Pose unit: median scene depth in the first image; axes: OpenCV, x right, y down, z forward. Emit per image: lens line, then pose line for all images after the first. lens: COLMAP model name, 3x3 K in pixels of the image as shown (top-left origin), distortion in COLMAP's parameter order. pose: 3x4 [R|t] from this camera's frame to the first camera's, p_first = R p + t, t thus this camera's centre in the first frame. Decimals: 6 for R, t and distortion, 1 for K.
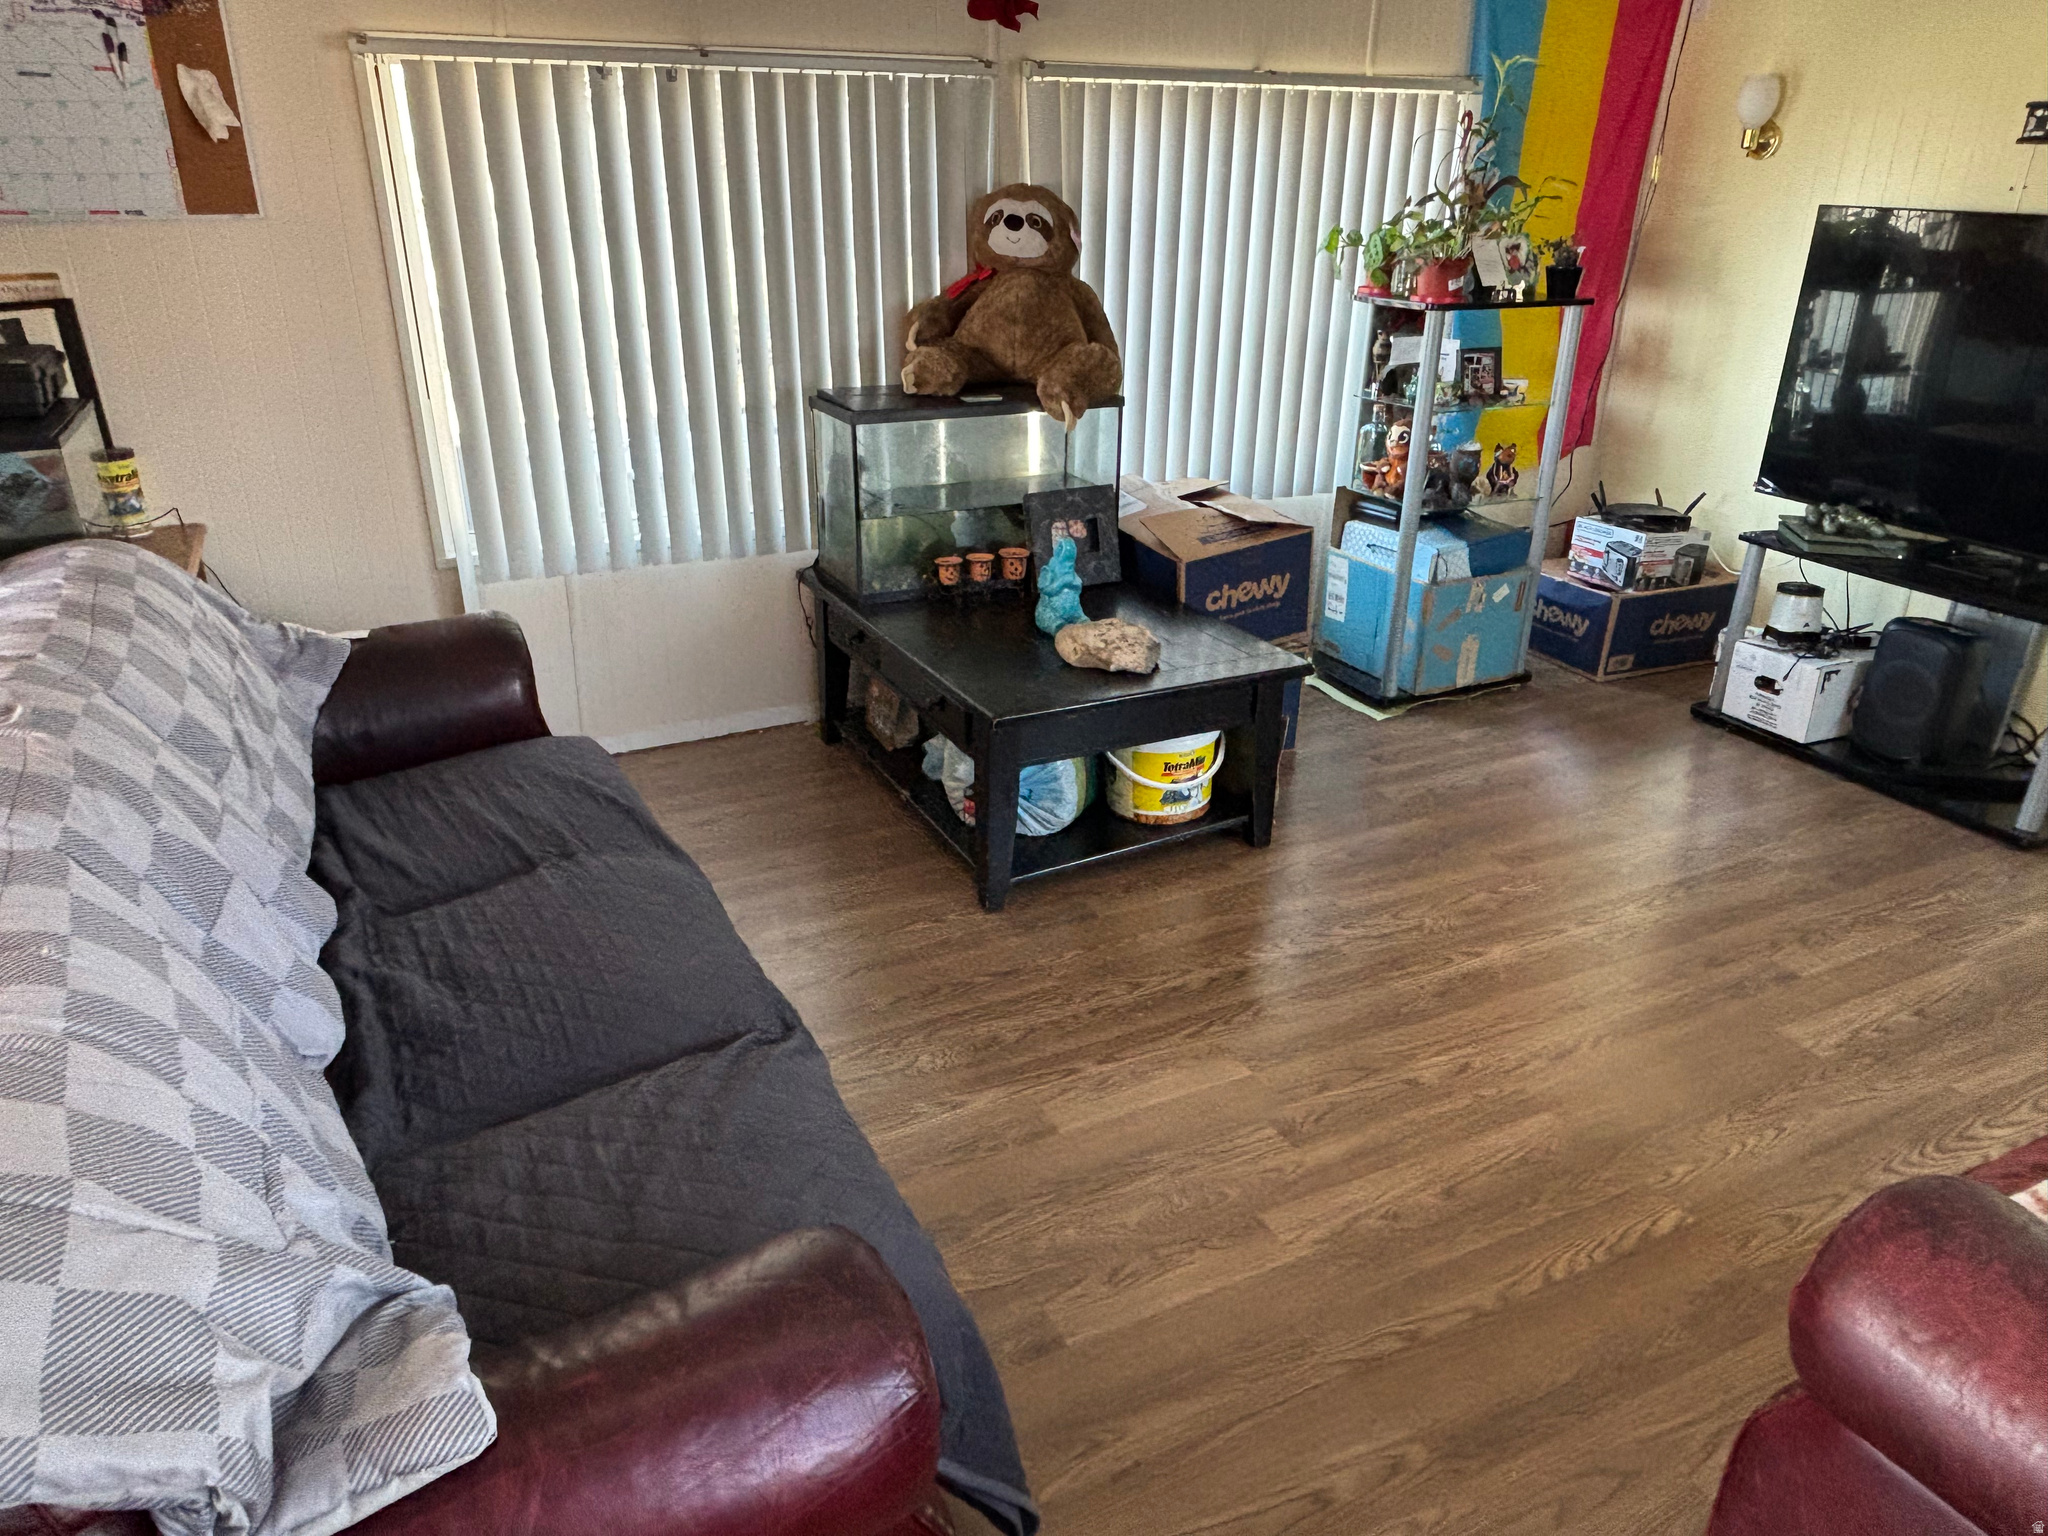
lens RADIAL K [[1379.5, 0, 1027.5], [0, 1379.5, 768.5], [0, 0, 1]] dist [-0.005507, -0.002311]
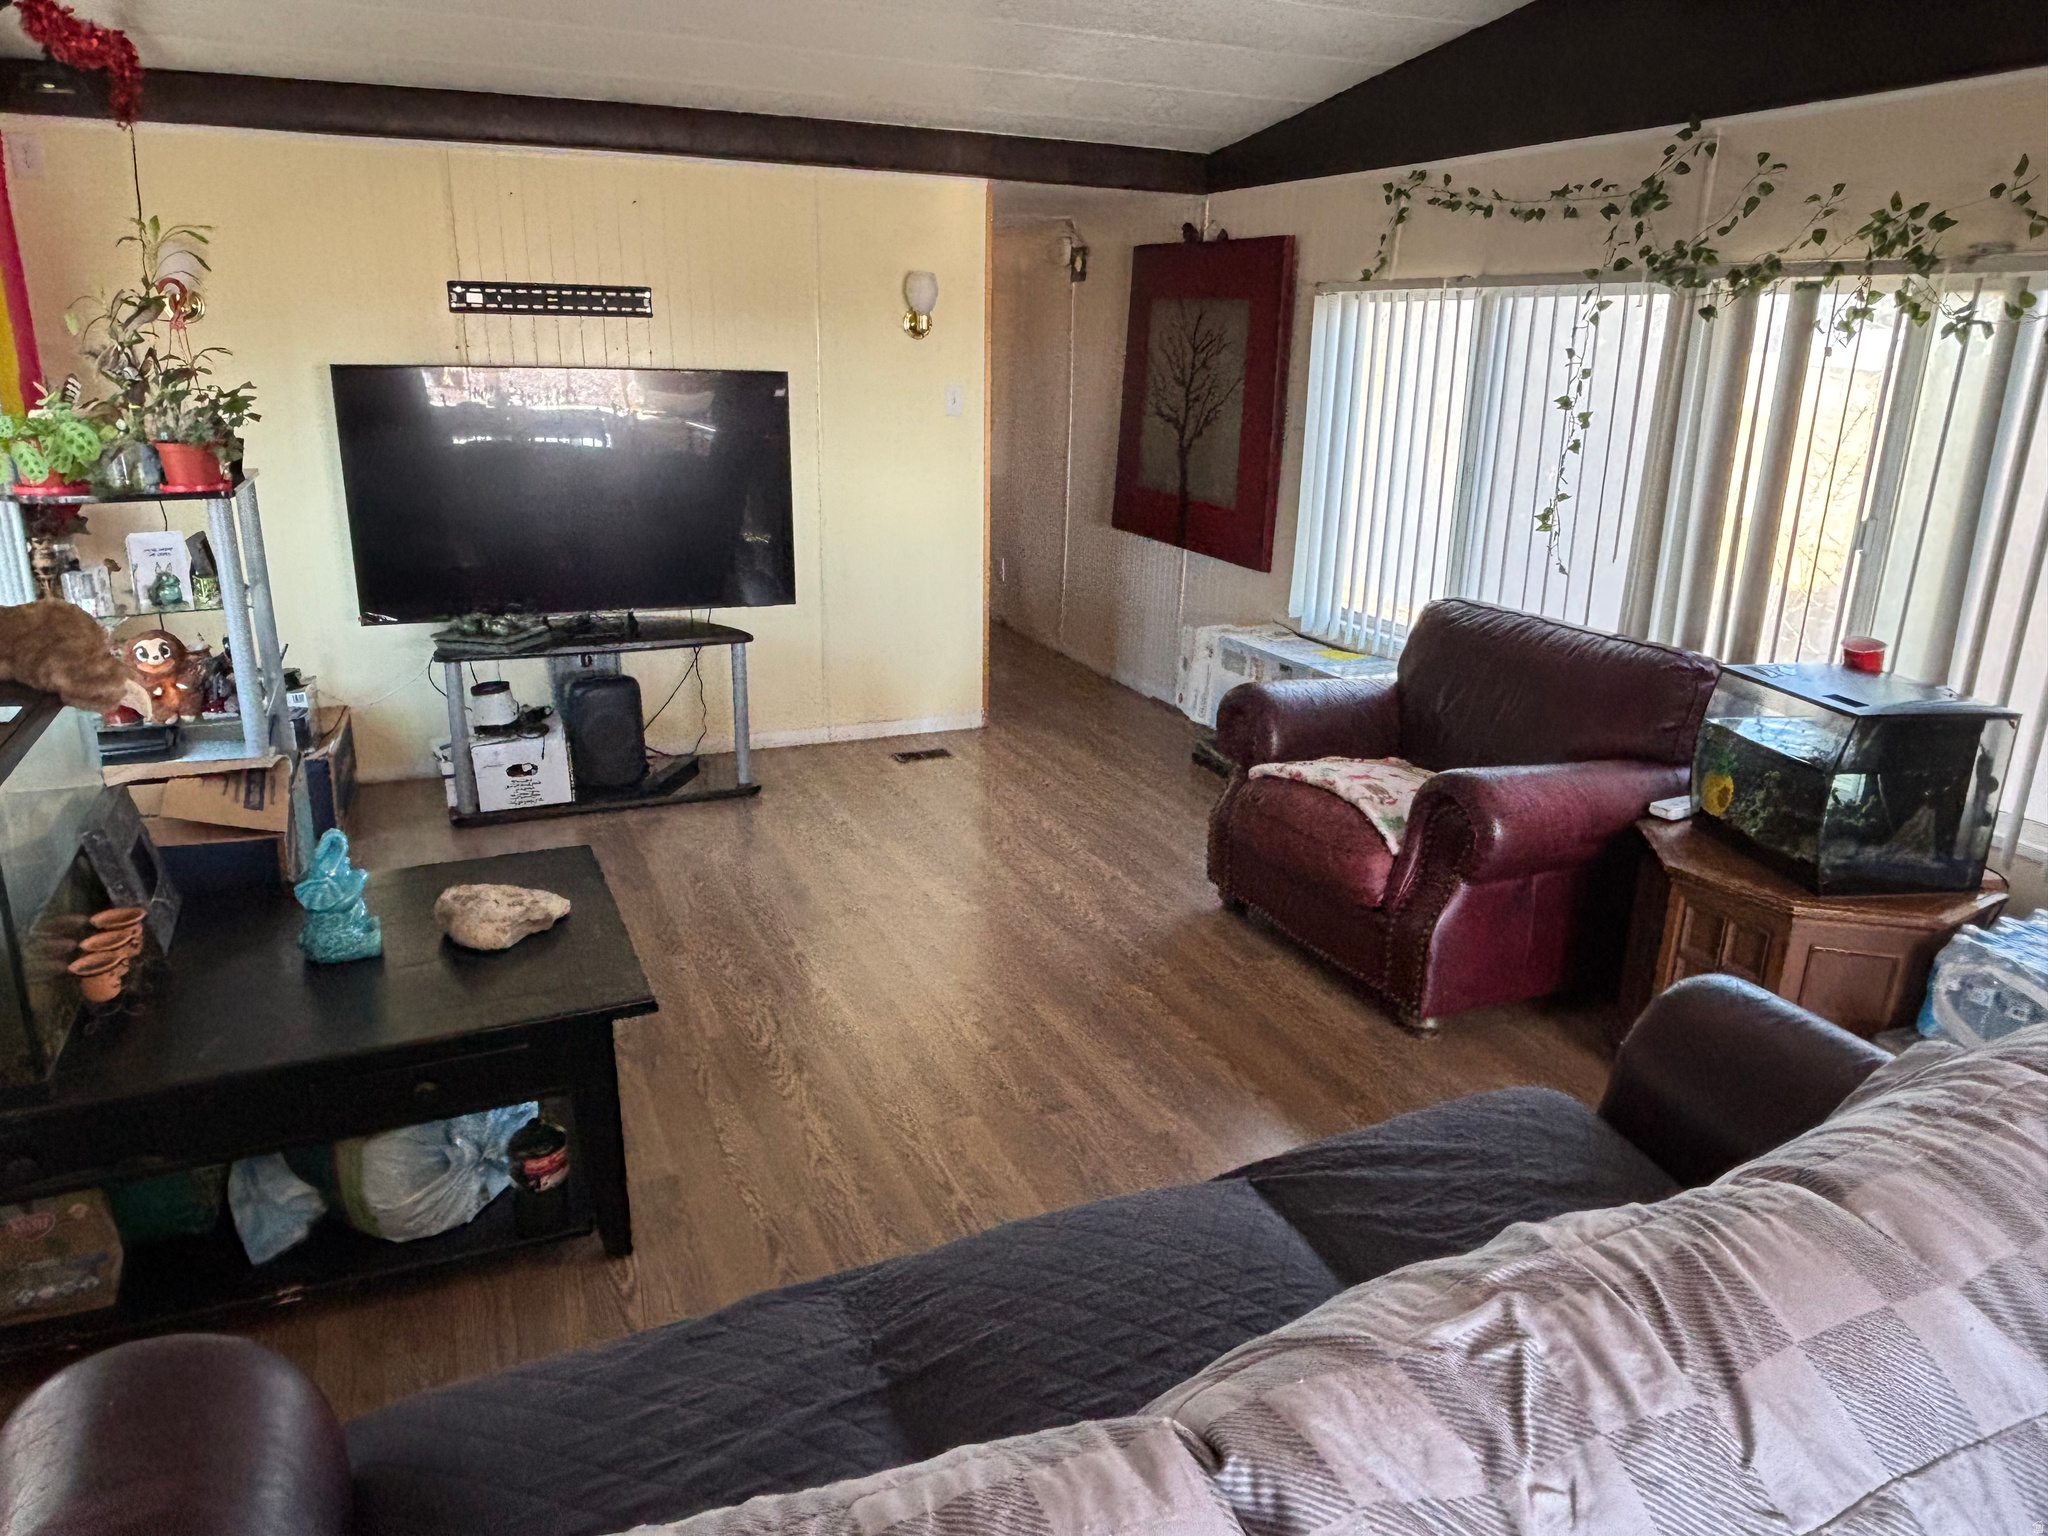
lens RADIAL K [[1379.5, 0, 1031.6], [0, 1379.5, 771.2], [0, 0, 1]] dist [-0.005507, -0.002311]
pose [[0.045599, -0.309862, 0.949688, -0.532224], [0.387327, 0.881792, 0.269111, -0.204085], [-0.920814, 0.355568, 0.160227, 0.427050]]
